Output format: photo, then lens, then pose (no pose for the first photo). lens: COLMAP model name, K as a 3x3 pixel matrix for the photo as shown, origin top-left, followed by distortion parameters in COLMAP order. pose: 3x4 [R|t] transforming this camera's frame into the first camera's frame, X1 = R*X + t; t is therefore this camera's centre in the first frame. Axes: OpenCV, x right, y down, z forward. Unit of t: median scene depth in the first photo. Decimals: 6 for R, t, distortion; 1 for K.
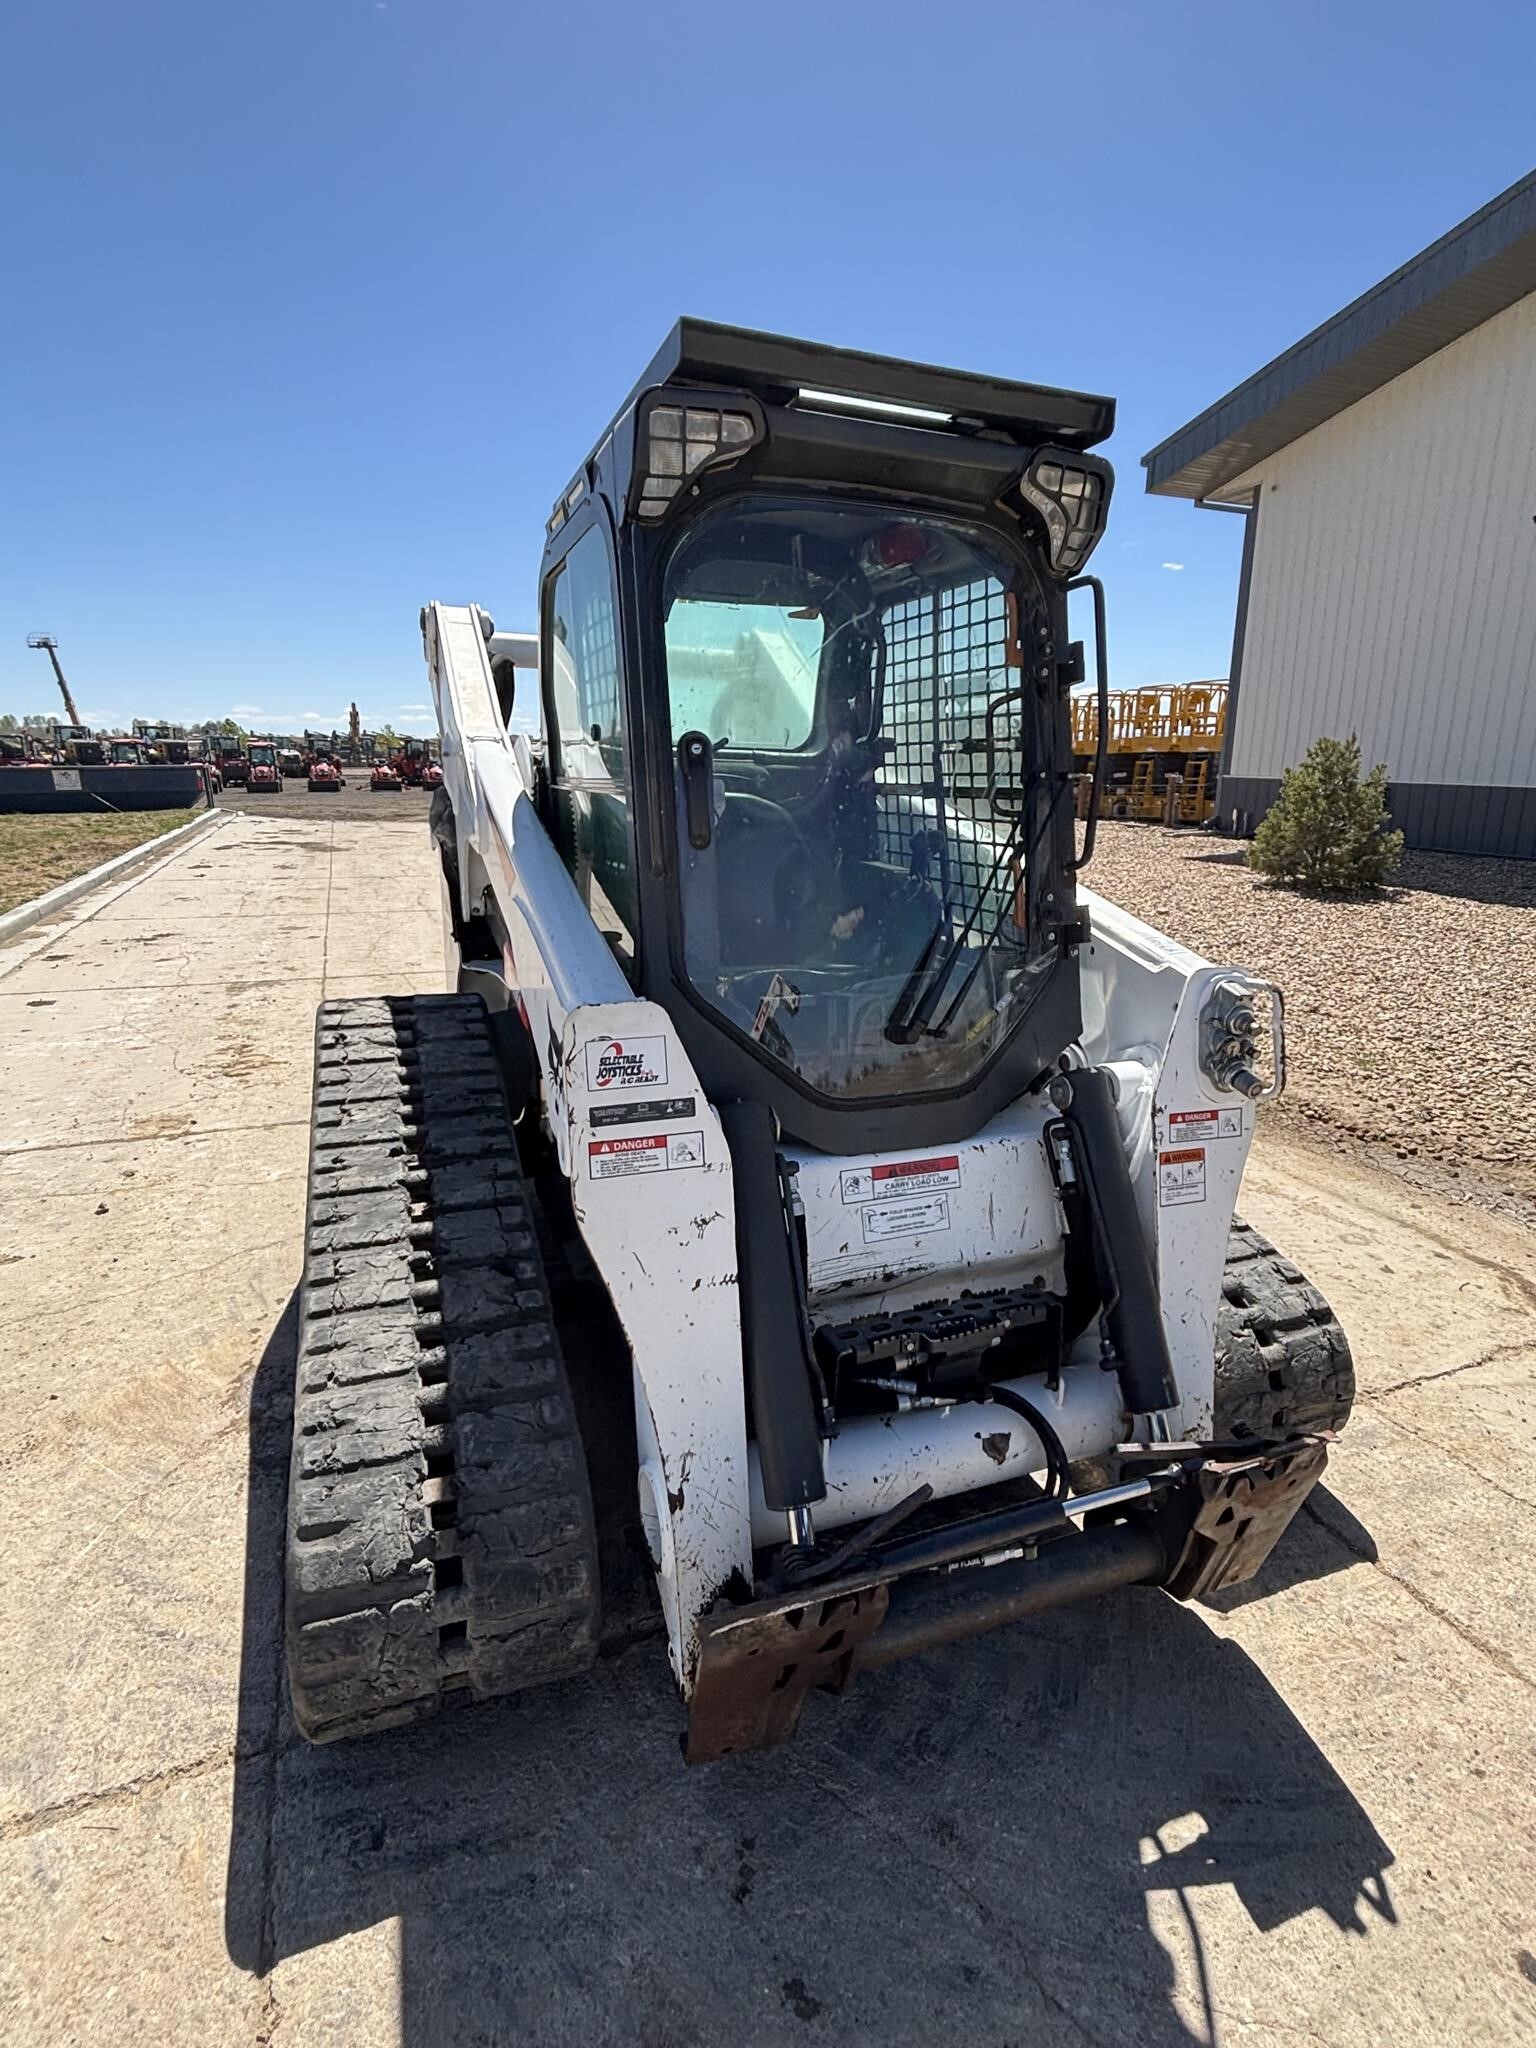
lens RADIAL K [[1000.5, 0, 771.8], [0, 1000.5, 1026.8], [0, 0, 1]] dist [-0.016422, 0.011382]
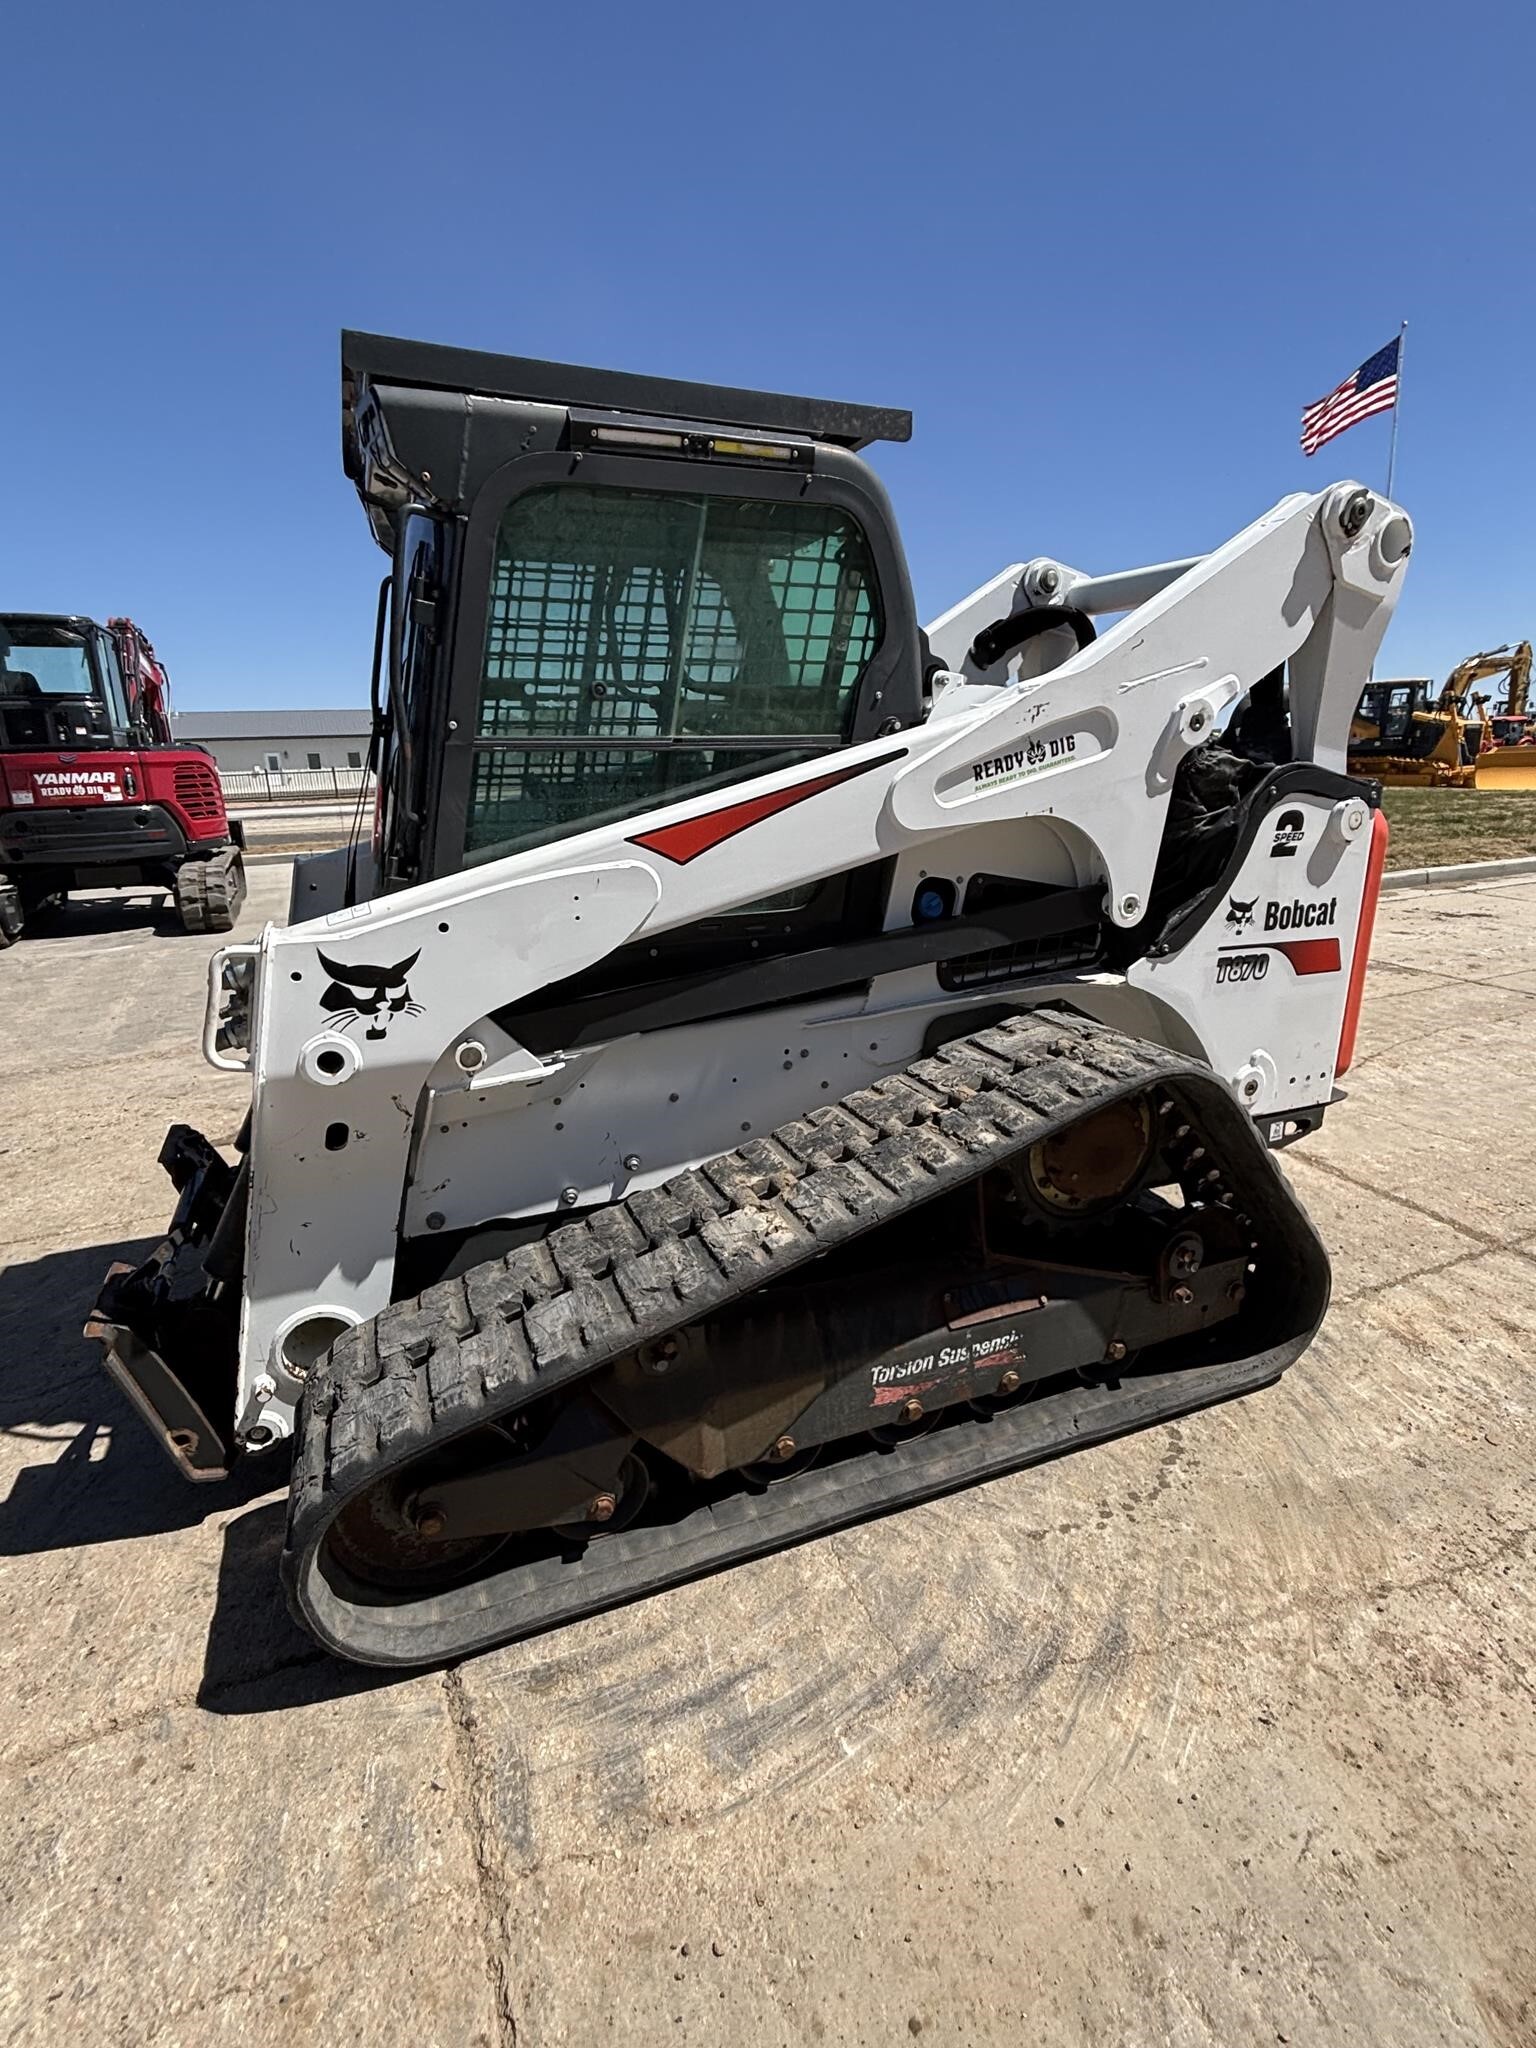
lens RADIAL K [[999.4, 0, 775.2], [0, 999.4, 1027.0], [0, 0, 1]] dist [-0.013948, 0.009102]
pose [[0.015280, 0.258819, -0.965805, 1.486988], [-0.234711, 0.939857, 0.248152, -0.337307], [0.971945, 0.222893, 0.075109, 1.514631]]
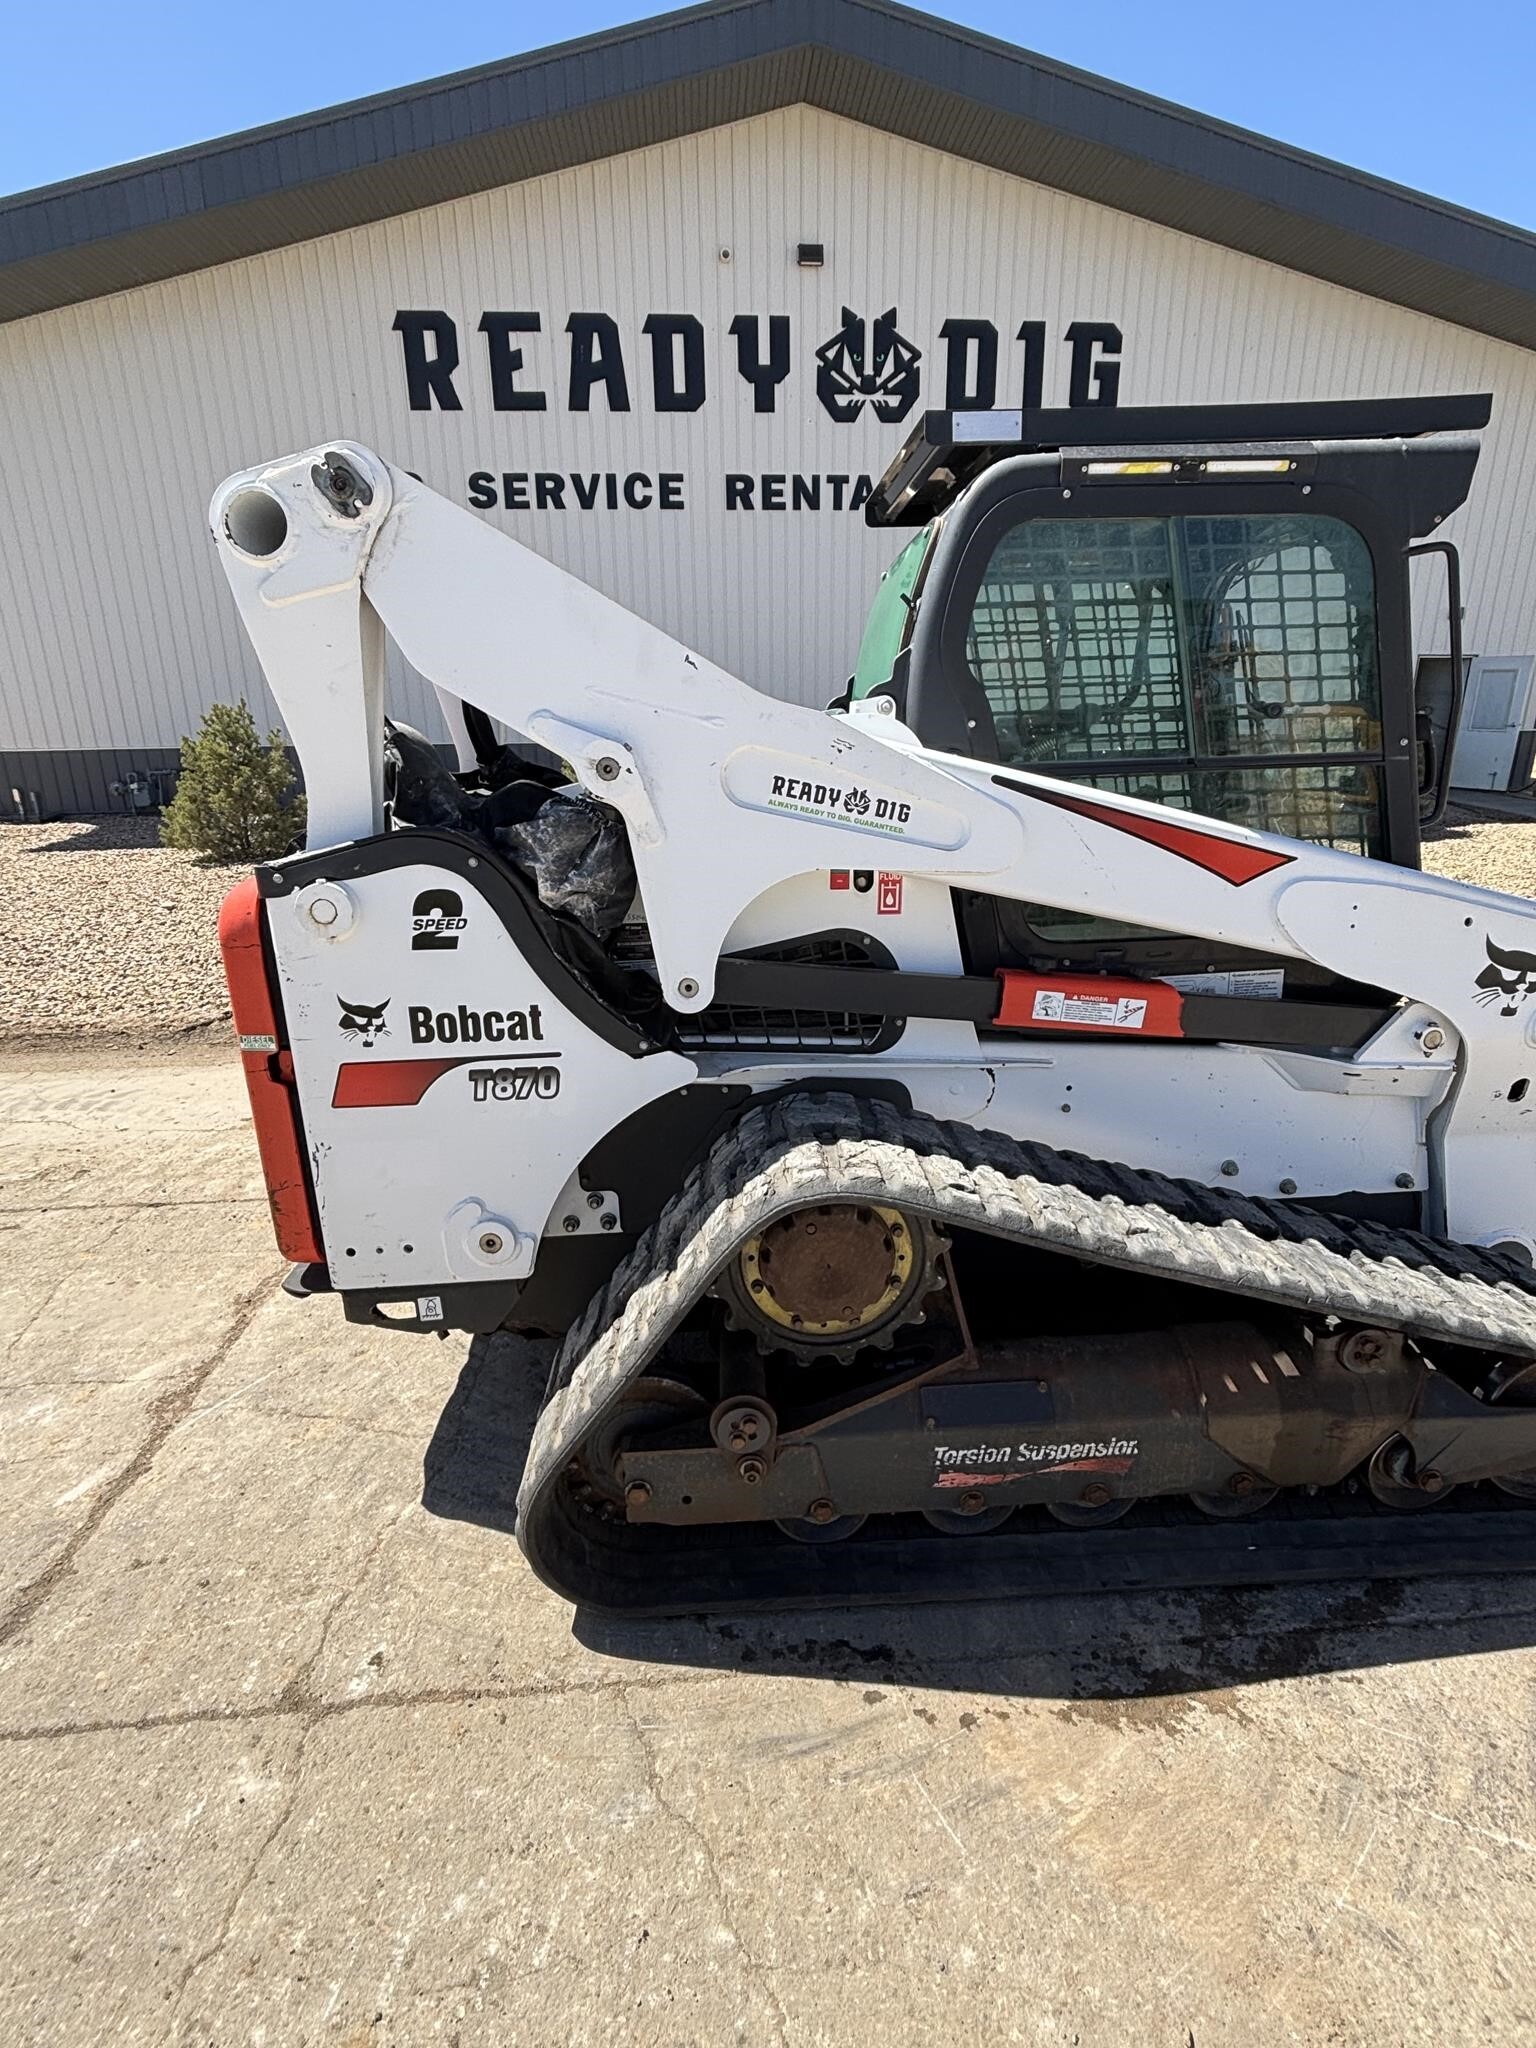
lens RADIAL K [[998.8, 0, 774.6], [0, 998.8, 1019.5], [0, 0, 1]] dist [-0.014545, 0.009631]
pose [[0.313801, -0.291213, 0.903728, -1.552255], [0.263747, 0.941081, 0.211669, -0.397749], [-0.912122, 0.171933, 0.372119, 1.294638]]
